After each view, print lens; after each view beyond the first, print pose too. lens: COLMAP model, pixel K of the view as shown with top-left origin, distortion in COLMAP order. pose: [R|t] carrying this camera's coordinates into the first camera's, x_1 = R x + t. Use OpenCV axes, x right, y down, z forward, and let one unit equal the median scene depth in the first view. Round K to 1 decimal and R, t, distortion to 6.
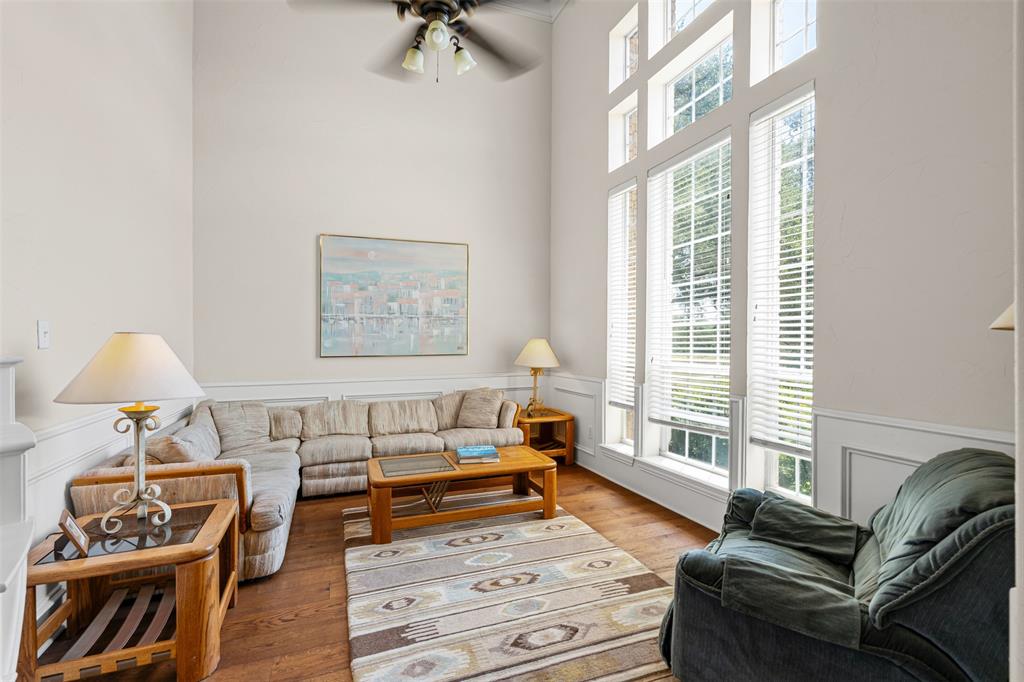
lens RADIAL K [[476.5, 0, 508.9], [0, 476.5, 338.8], [0, 0, 1]] dist [0.003879, 0.000433]
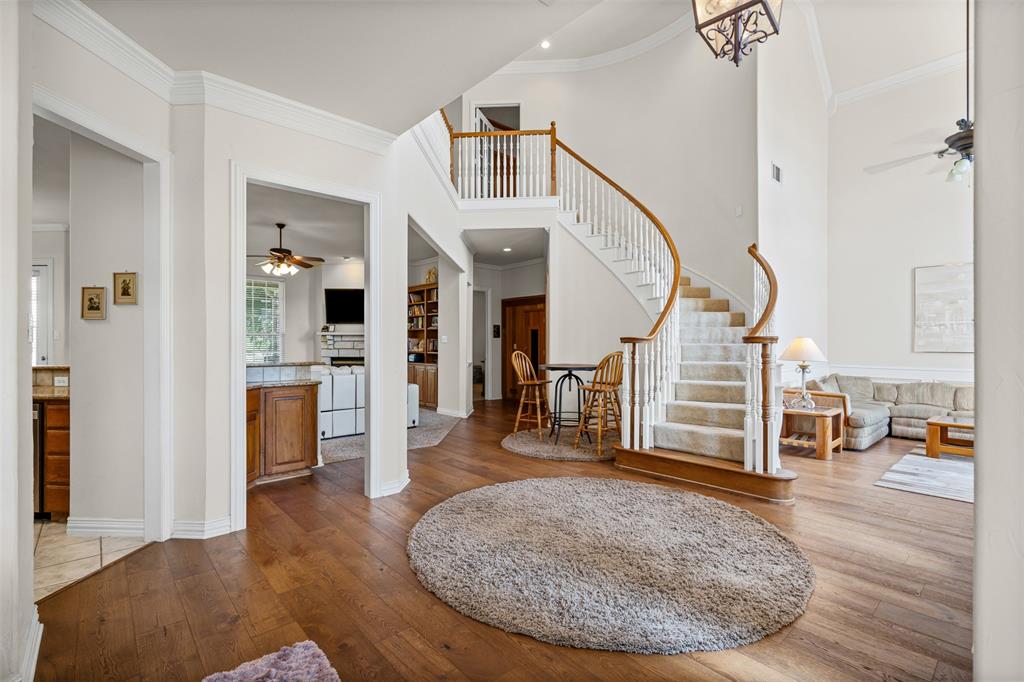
lens RADIAL K [[476.5, 0, 509.0], [0, 476.5, 335.0], [0, 0, 1]] dist [0.003879, 0.000433]
pose [[0.374170, 0.002498, -0.927357, 0.593958], [-0.004346, 0.999990, 0.000941, -0.010898], [0.927350, 0.003678, 0.374177, -0.835478]]
